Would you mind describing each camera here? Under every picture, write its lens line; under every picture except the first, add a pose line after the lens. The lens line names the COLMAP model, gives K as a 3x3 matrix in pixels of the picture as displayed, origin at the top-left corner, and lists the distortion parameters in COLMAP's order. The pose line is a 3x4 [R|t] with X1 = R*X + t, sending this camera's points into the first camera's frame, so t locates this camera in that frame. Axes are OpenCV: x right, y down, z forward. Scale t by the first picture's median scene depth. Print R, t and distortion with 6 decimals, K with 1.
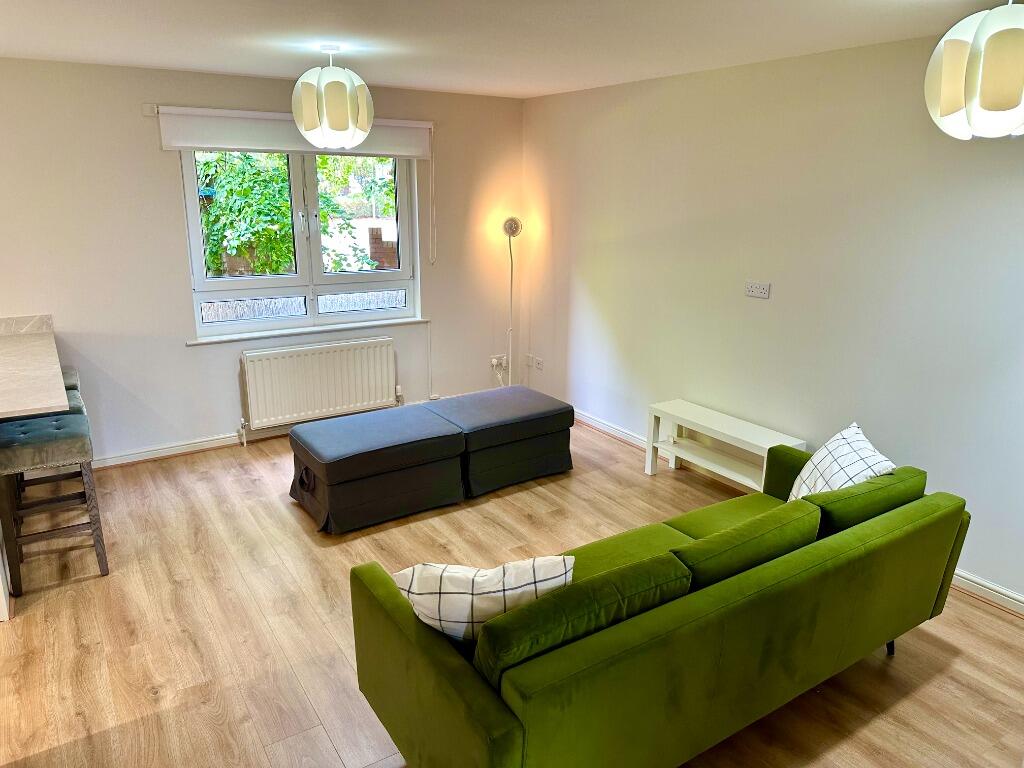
lens RADIAL K [[715.6, 0, 512.0], [0, 715.6, 384.0], [0, 0, 1]] dist [0.074817, -0.080964]
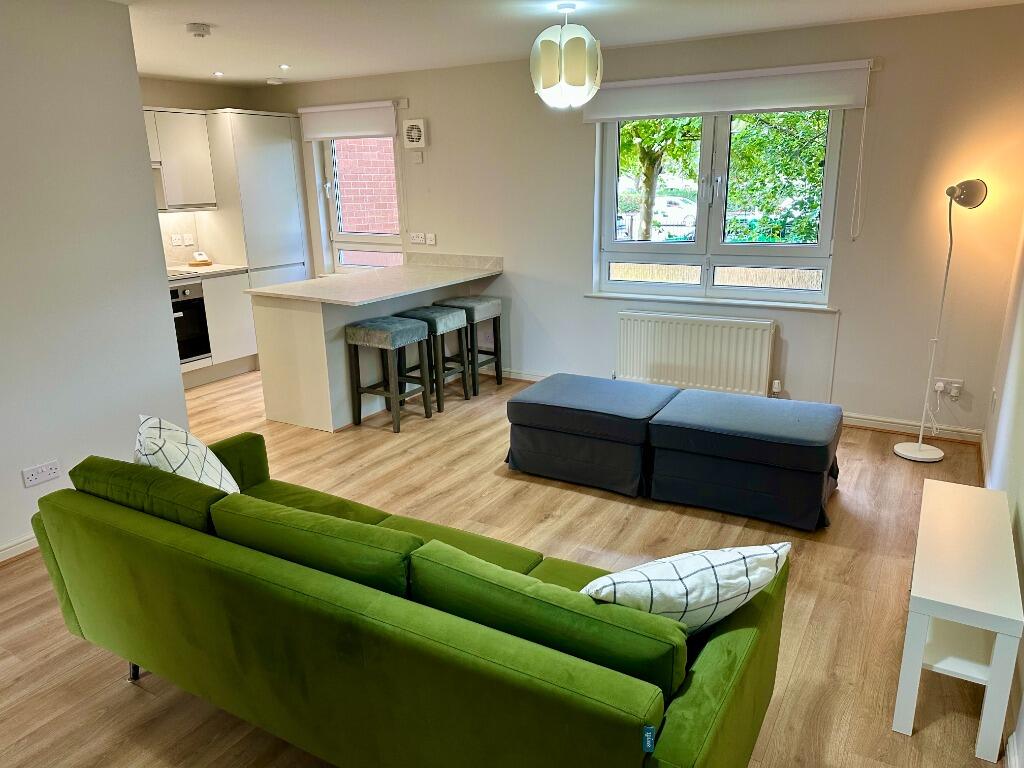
lens RADIAL K [[718.4, 0, 512.0], [0, 718.4, 384.0], [0, 0, 1]] dist [0.244767, -0.452238]
pose [[0.440052, 0.231108, -0.867723, 0.659764], [-0.216550, 0.965107, 0.147226, -0.077234], [0.871470, 0.123119, 0.474743, 0.446166]]
